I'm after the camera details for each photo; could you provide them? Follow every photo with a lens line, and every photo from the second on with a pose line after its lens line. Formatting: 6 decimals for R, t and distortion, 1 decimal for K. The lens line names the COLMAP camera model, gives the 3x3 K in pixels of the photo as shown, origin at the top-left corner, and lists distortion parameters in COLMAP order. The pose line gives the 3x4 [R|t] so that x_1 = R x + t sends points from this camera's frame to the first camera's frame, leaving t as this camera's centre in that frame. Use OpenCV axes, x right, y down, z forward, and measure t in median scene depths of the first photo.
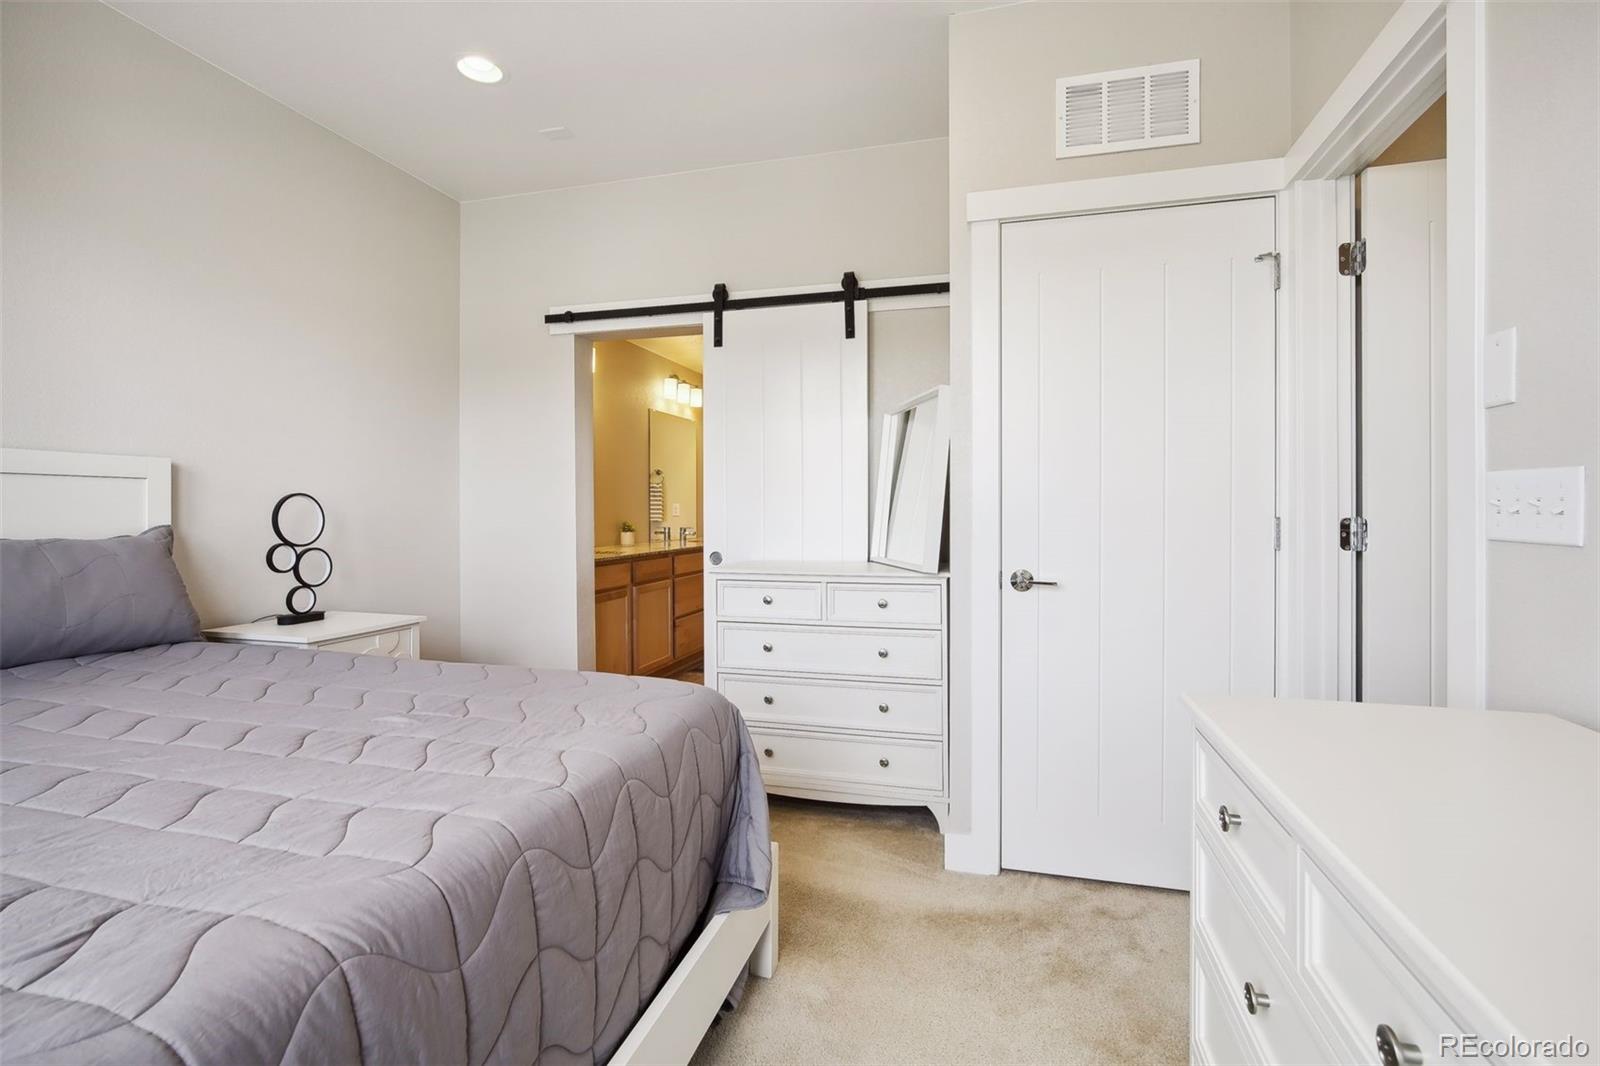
lens RADIAL K [[733.4, 0, 801.5], [0, 733.4, 525.7], [0, 0, 1]] dist [0.001506, -0.000282]
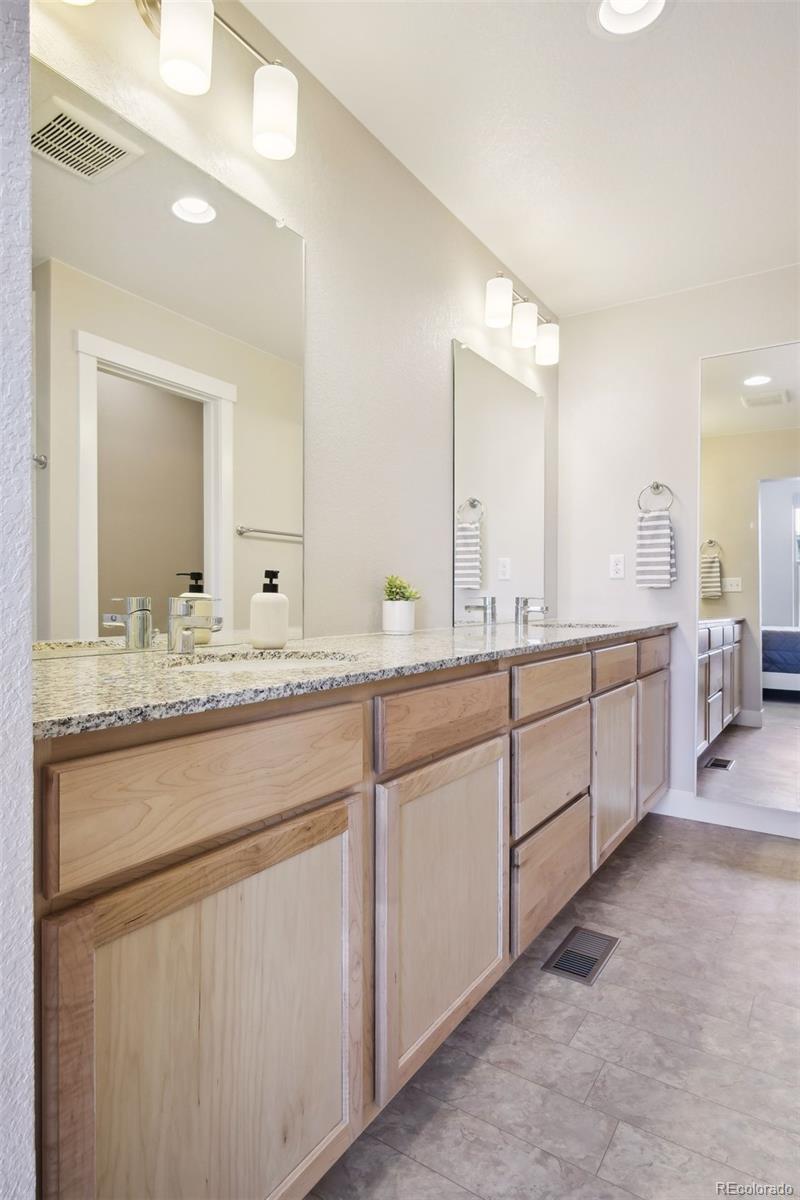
lens RADIAL K [[680.5, 0, 398.4], [0, 680.5, 603.5], [0, 0, 1]] dist [0.001784, 0.000038]
pose [[0.954857, 0.005599, -0.297013, -0.129474], [-0.009917, 0.999866, -0.013034, 0.015684], [0.296900, 0.015391, 0.954785, 0.669553]]
